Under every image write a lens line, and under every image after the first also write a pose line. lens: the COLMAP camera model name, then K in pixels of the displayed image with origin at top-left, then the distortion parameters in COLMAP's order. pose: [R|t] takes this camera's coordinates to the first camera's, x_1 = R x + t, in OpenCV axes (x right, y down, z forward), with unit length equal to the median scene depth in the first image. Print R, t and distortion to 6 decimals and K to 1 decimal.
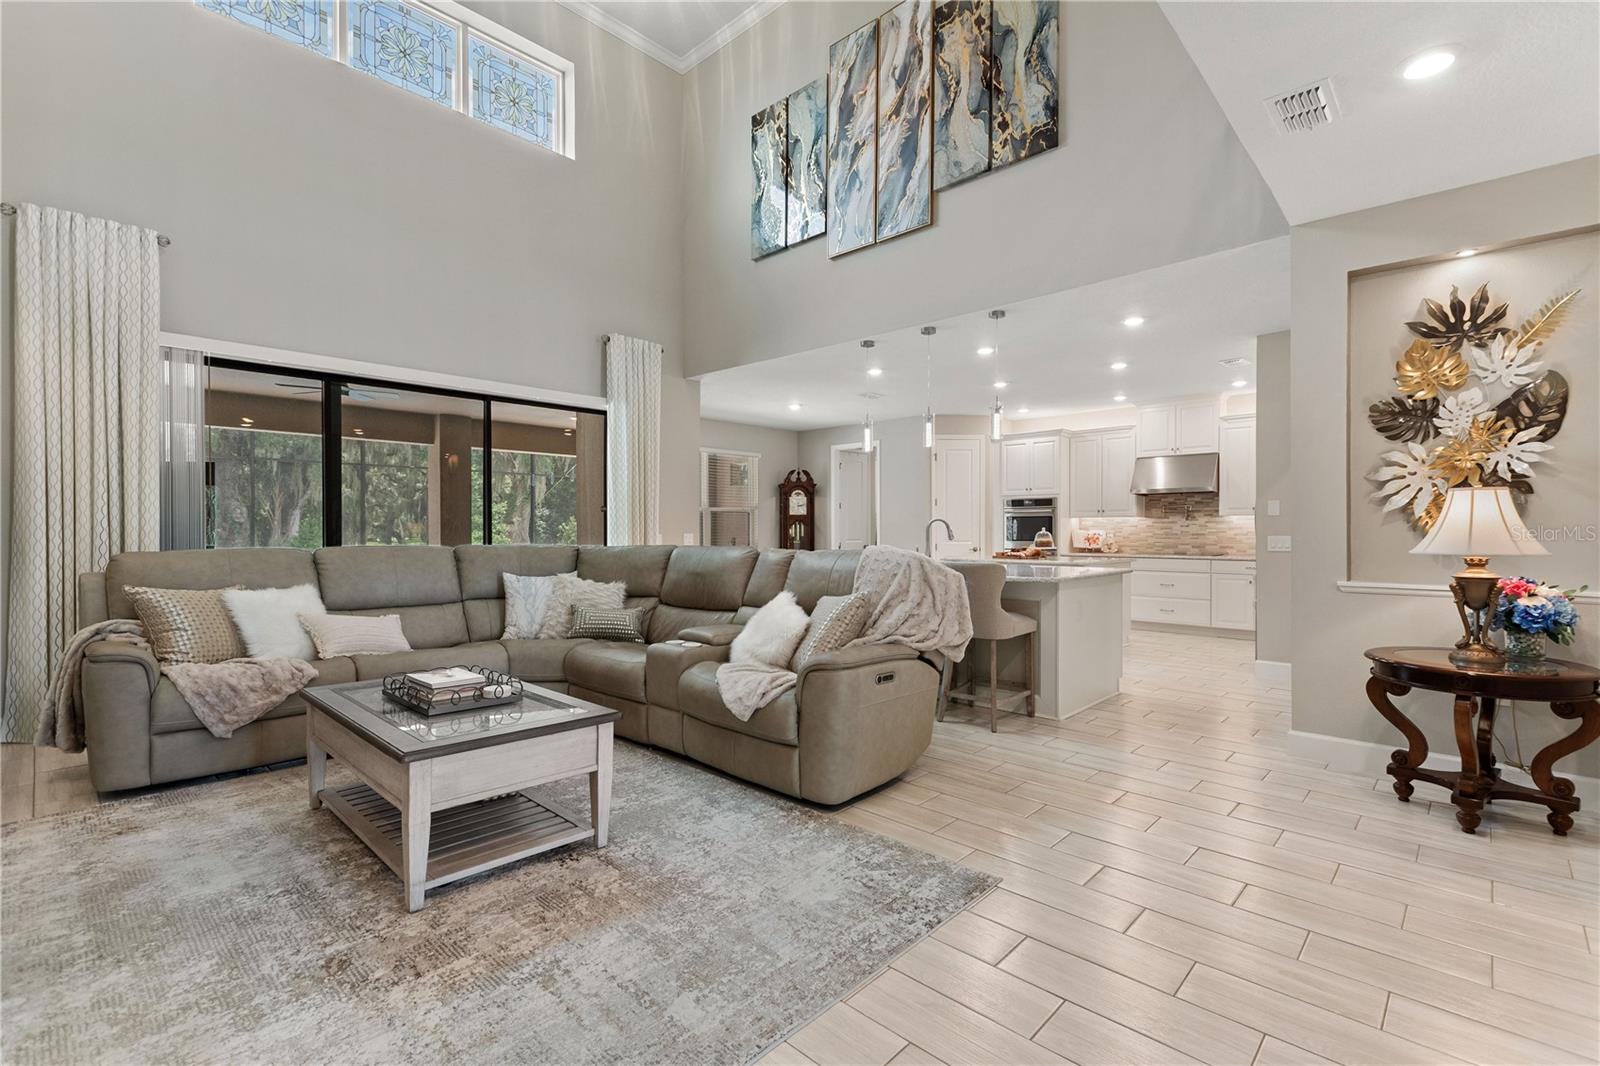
lens RADIAL K [[716.3, 0, 795.0], [0, 716.3, 532.8], [0, 0, 1]] dist [0.012392, -0.004144]
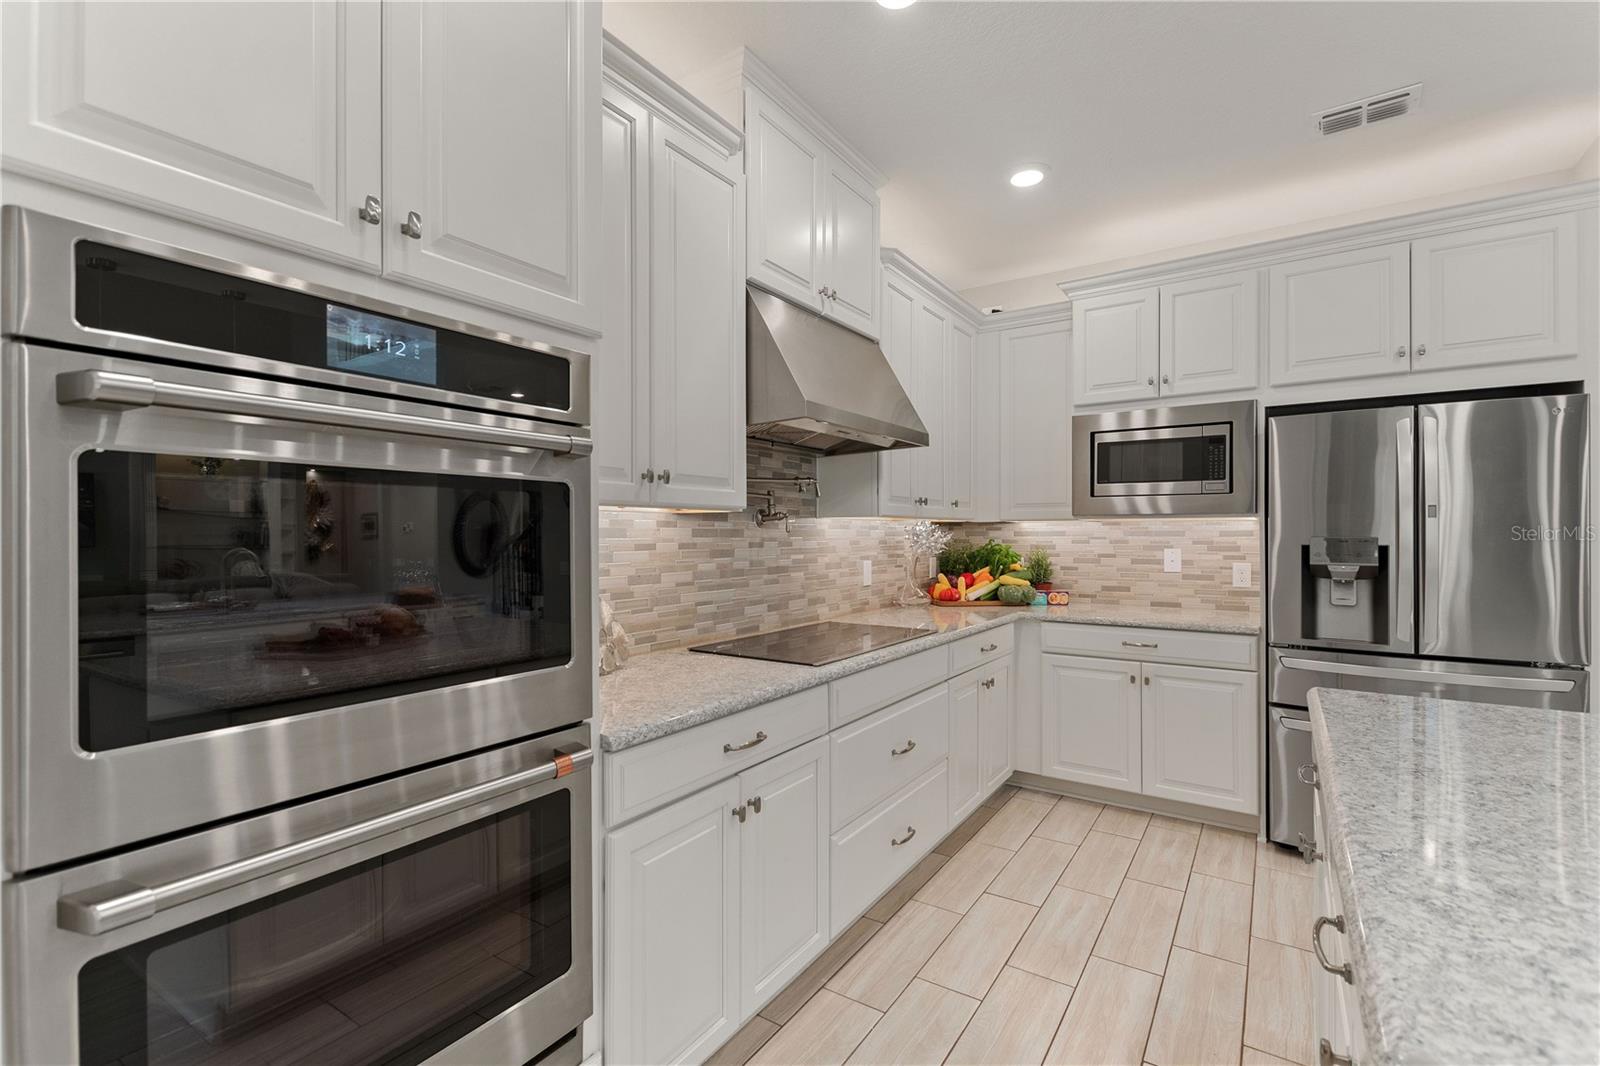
lens RADIAL K [[716.3, 0, 805.0], [0, 716.3, 537.4], [0, 0, 1]] dist [0.012392, -0.004144]
pose [[-0.185434, -0.004193, 0.982648, 0.351381], [0.002932, 0.999984, 0.004820, -0.022045], [-0.982652, 0.003775, -0.185418, 1.623012]]
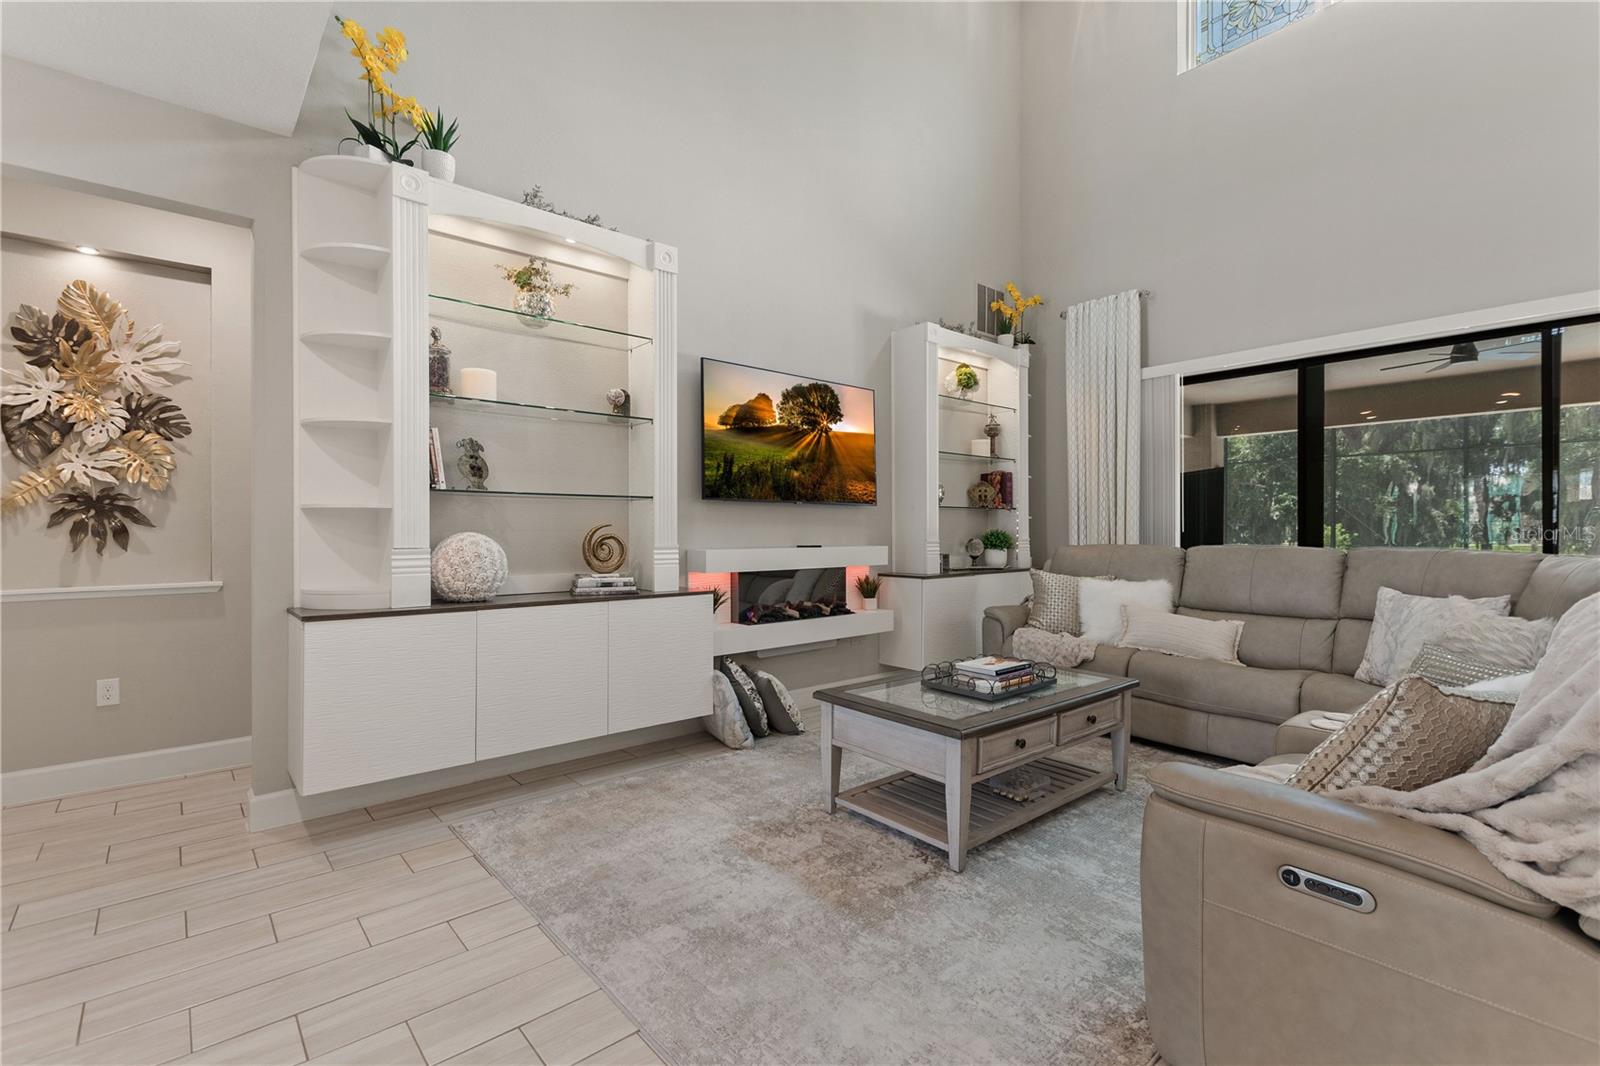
lens RADIAL K [[716.3, 0, 802.1], [0, 716.3, 535.0], [0, 0, 1]] dist [0.012392, -0.004144]
pose [[-0.089797, 0.004671, -0.995949, 0.318011], [-0.000883, 0.999988, 0.004770, 0.000806], [0.995960, 0.001308, -0.089792, 0.423294]]
